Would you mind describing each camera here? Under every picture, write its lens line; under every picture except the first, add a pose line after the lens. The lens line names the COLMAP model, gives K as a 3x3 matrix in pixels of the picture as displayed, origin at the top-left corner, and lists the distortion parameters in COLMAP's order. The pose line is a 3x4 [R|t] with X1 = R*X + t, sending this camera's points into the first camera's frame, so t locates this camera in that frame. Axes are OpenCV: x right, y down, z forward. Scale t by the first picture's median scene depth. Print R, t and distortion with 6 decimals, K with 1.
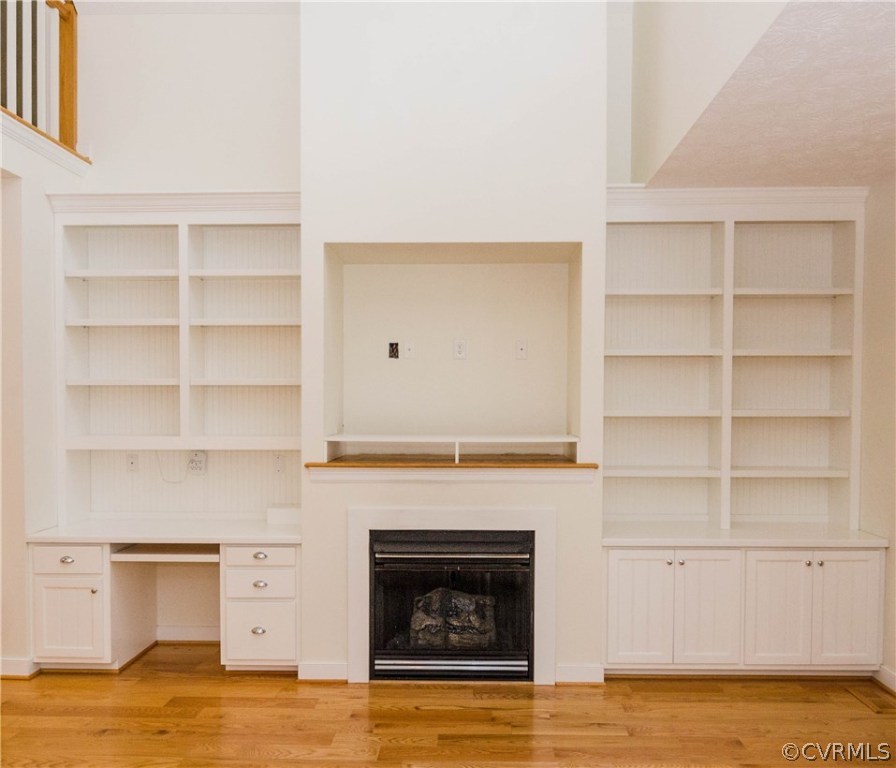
lens RADIAL K [[715.7, 0, 446.9], [0, 715.7, 426.5], [0, 0, 1]] dist [-0.000445, -0.000298]
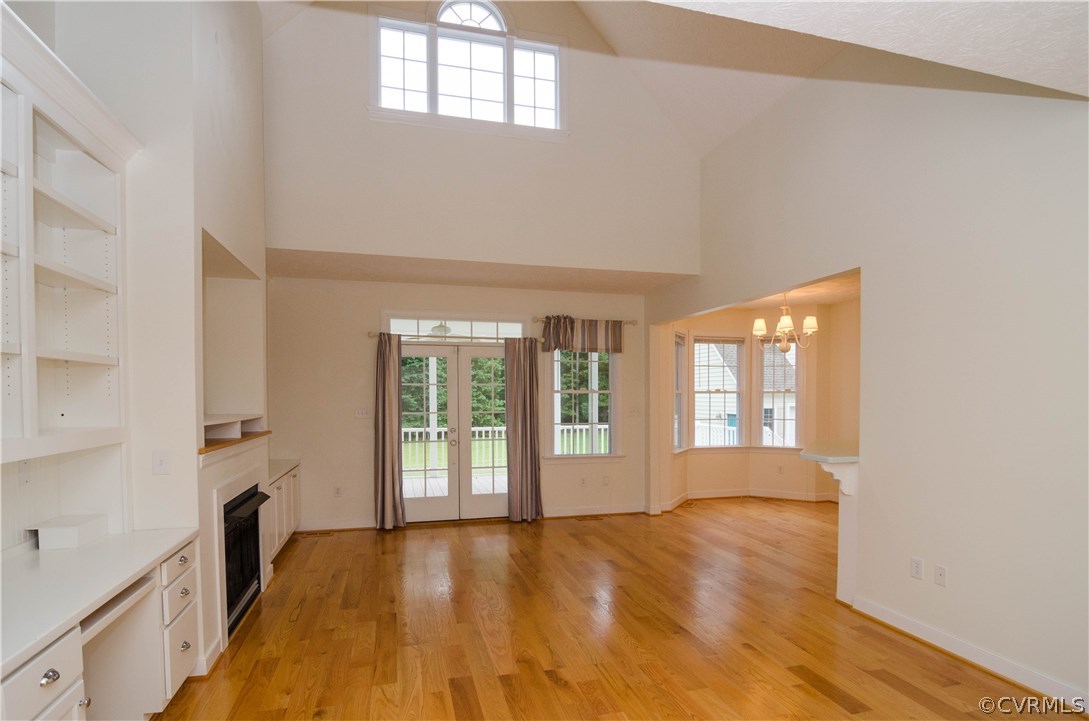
lens RADIAL K [[542.2, 0, 538.7], [0, 542.2, 410.6], [0, 0, 1]] dist [-0.001892, -0.000249]
pose [[-0.291110, -0.025911, 0.956339, -1.025870], [0.038338, 0.998514, 0.038723, -0.012532], [-0.955921, 0.047937, -0.289684, 0.769930]]
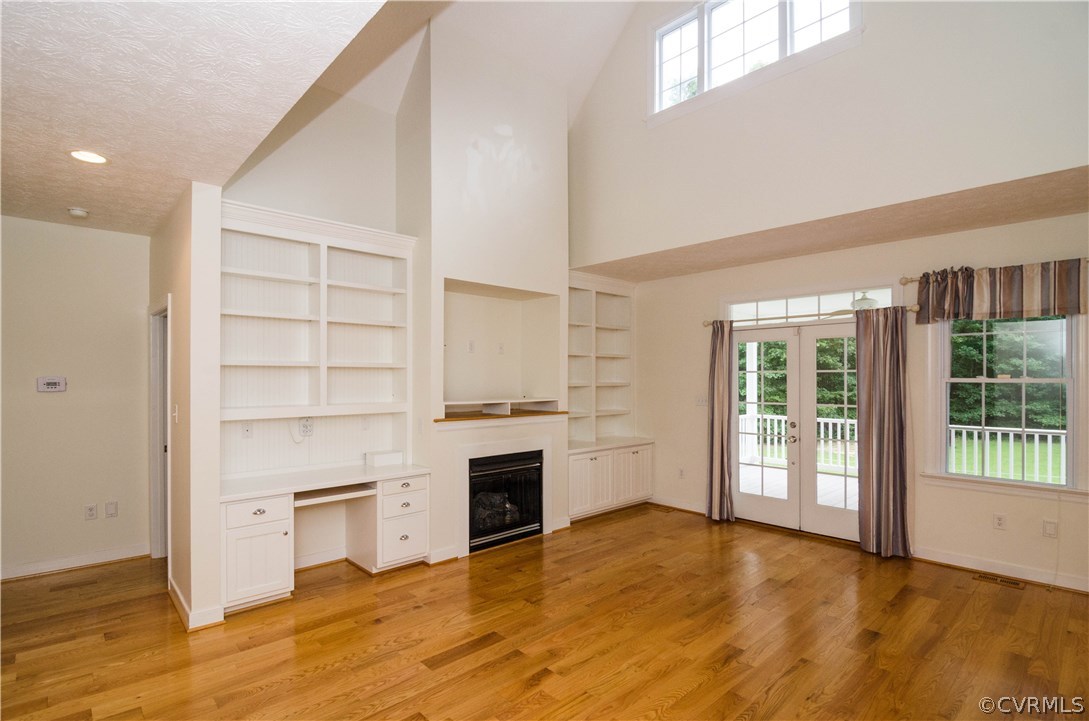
lens RADIAL K [[539.8, 0, 545.3], [0, 539.8, 381.0], [0, 0, 1]] dist [-0.004243, -0.001602]
pose [[0.702974, -0.003511, 0.711207, -0.843039], [0.025653, 0.999462, -0.020422, -0.001023], [-0.710753, 0.032601, 0.702686, 0.023674]]
